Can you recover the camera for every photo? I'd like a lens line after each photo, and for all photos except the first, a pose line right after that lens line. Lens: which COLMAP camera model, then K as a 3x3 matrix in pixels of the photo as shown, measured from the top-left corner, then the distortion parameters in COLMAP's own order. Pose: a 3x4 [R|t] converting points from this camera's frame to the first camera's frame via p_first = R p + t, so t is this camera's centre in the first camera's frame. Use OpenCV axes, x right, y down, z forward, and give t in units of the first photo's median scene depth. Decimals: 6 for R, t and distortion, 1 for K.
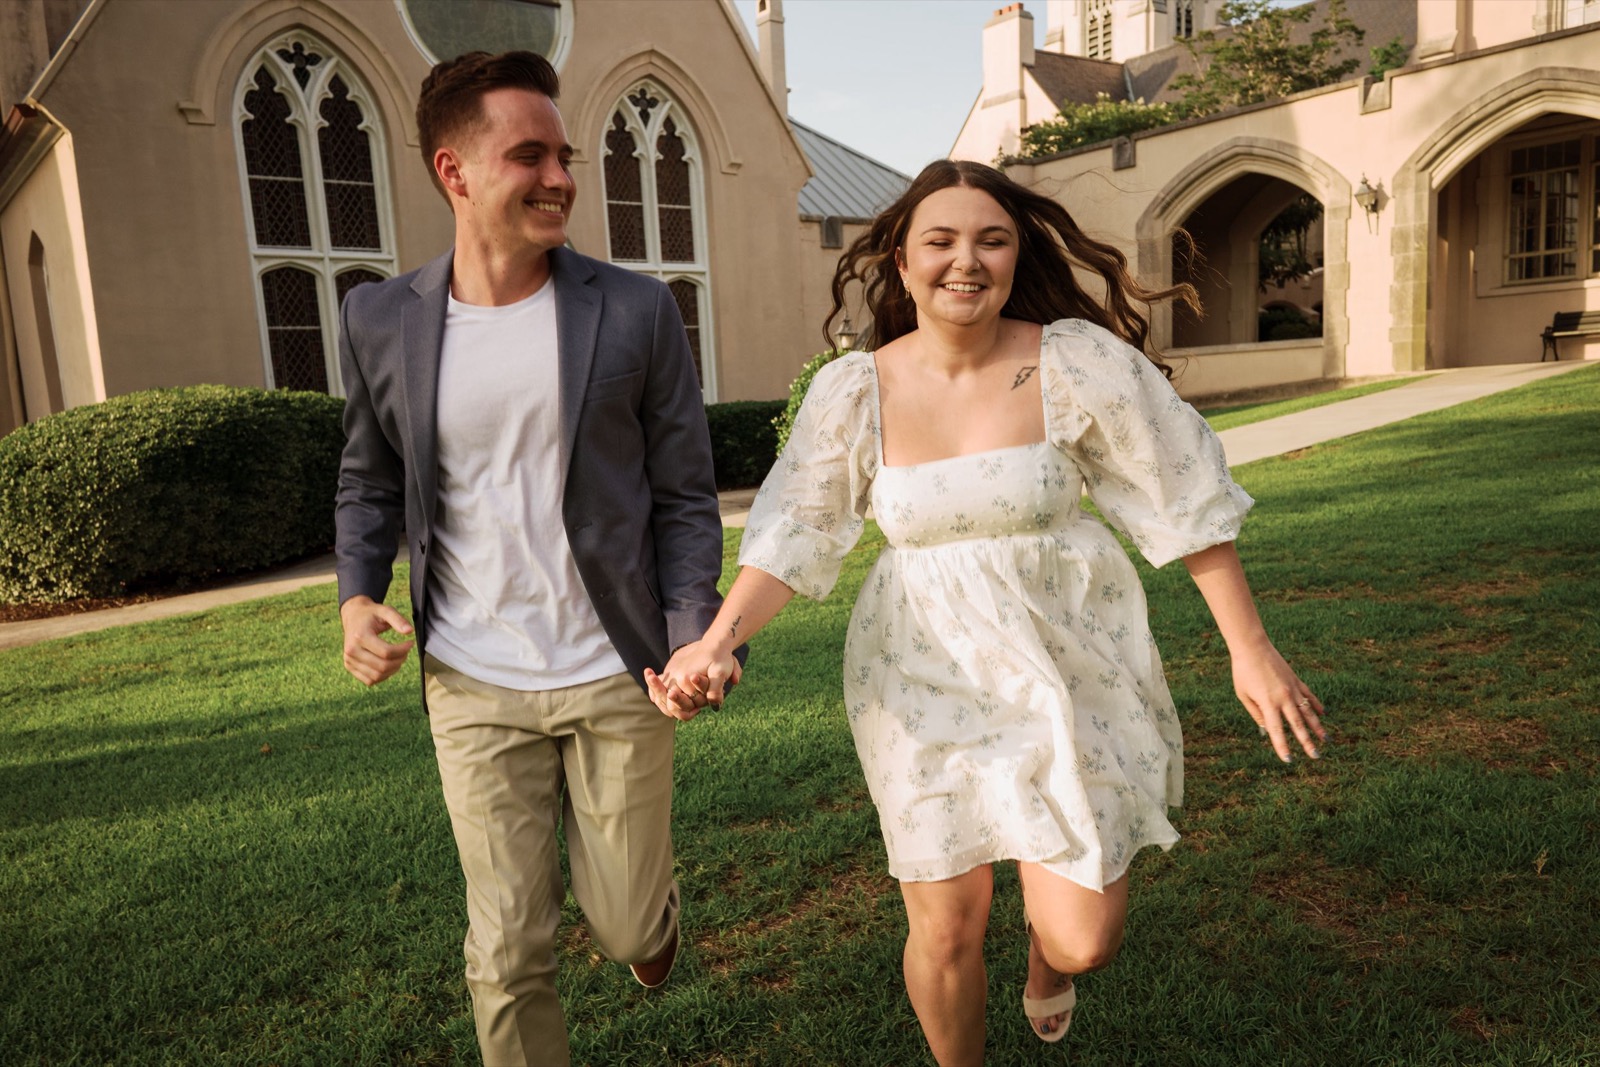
lens RADIAL K [[1245.1, 0, 797.1], [0, 1245.1, 545.1], [0, 0, 1]] dist [0.133386, -0.101576]
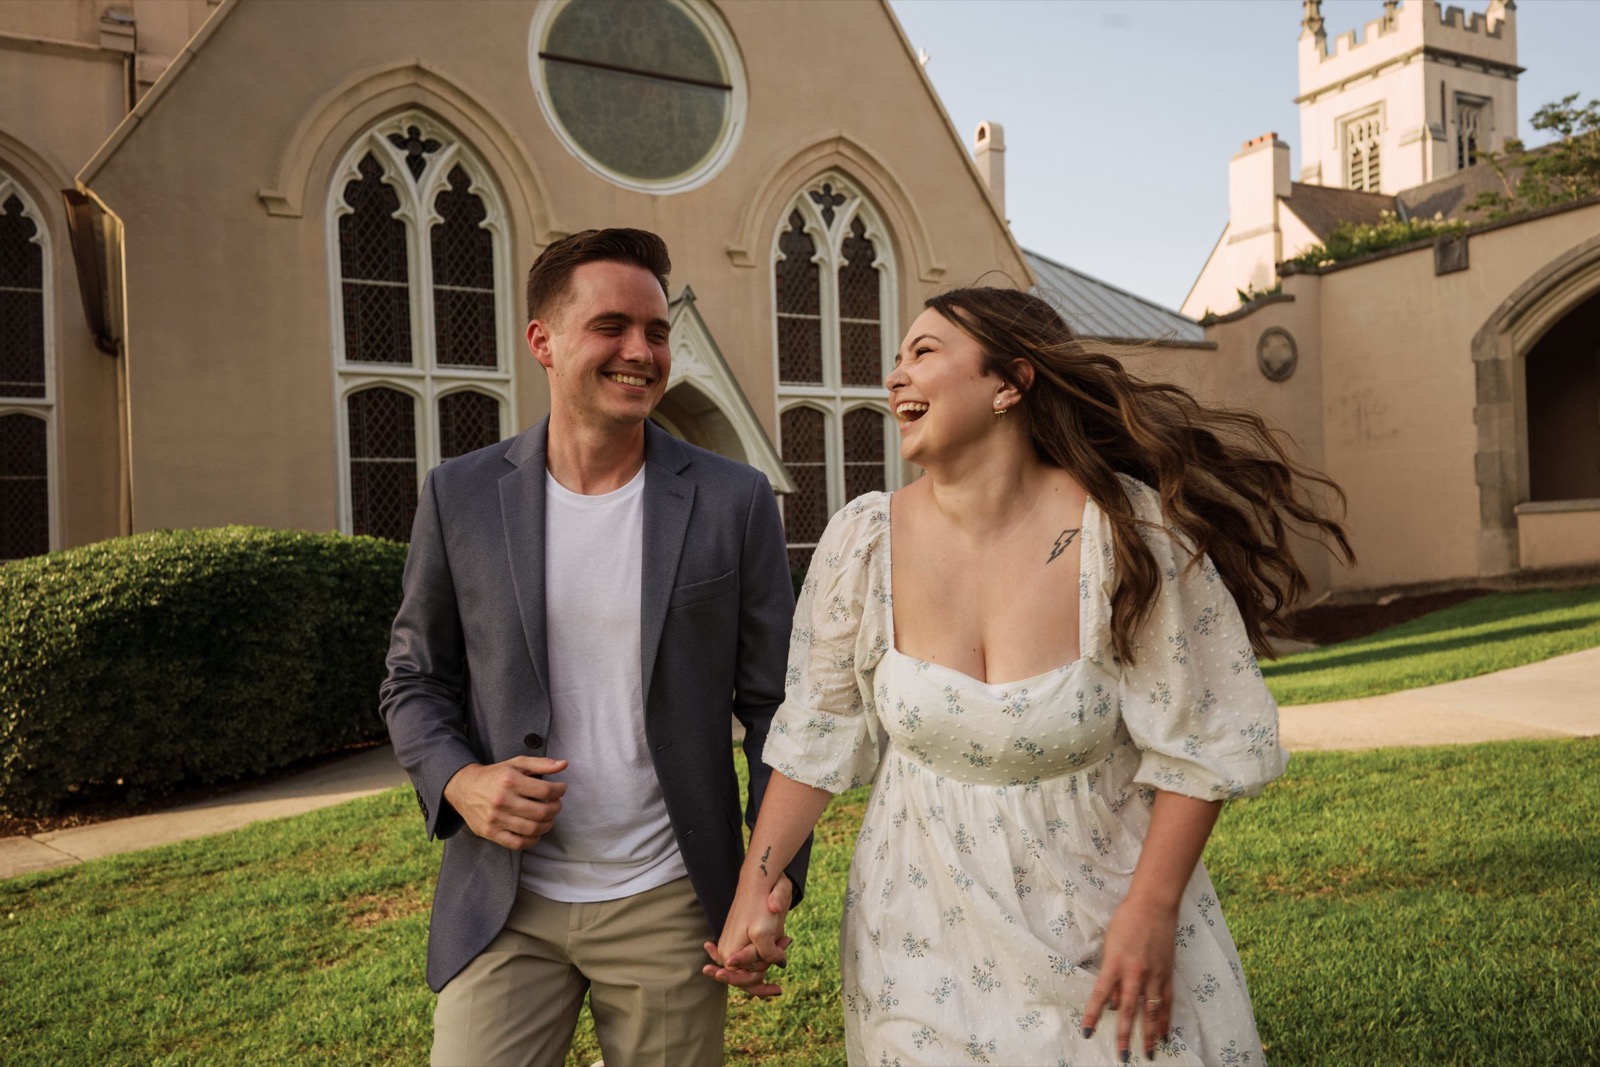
lens RADIAL K [[1245.1, 0, 794.4], [0, 1245.1, 533.2], [0, 0, 1]] dist [0.133386, -0.101576]
pose [[0.984949, 0.017727, -0.171931, 0.002476], [-0.040773, 0.990483, -0.131455, -0.025515], [0.167964, 0.136486, 0.976299, 0.230480]]
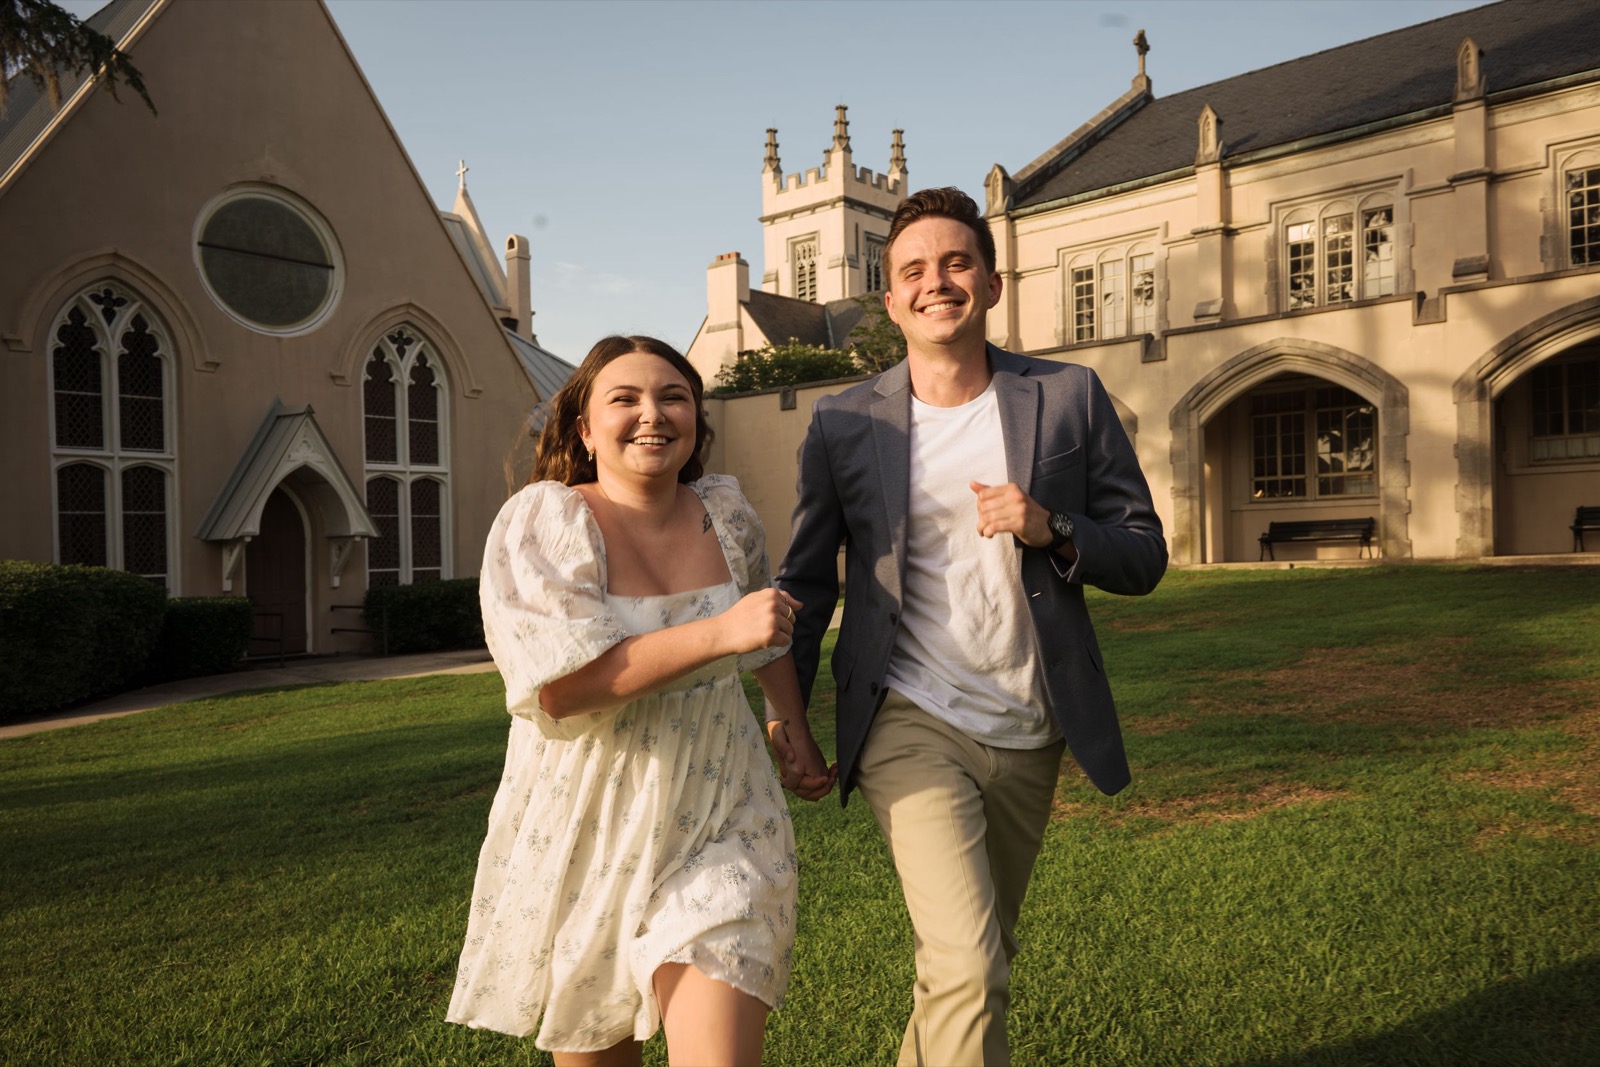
lens RADIAL K [[1245.1, 0, 808.8], [0, 1245.1, 543.0], [0, 0, 1]] dist [0.133386, -0.101576]
pose [[0.978961, 0.030004, 0.201828, 0.027988], [-0.001184, 0.989949, -0.141423, 0.024448], [-0.204042, 0.138208, 0.969157, -0.271918]]
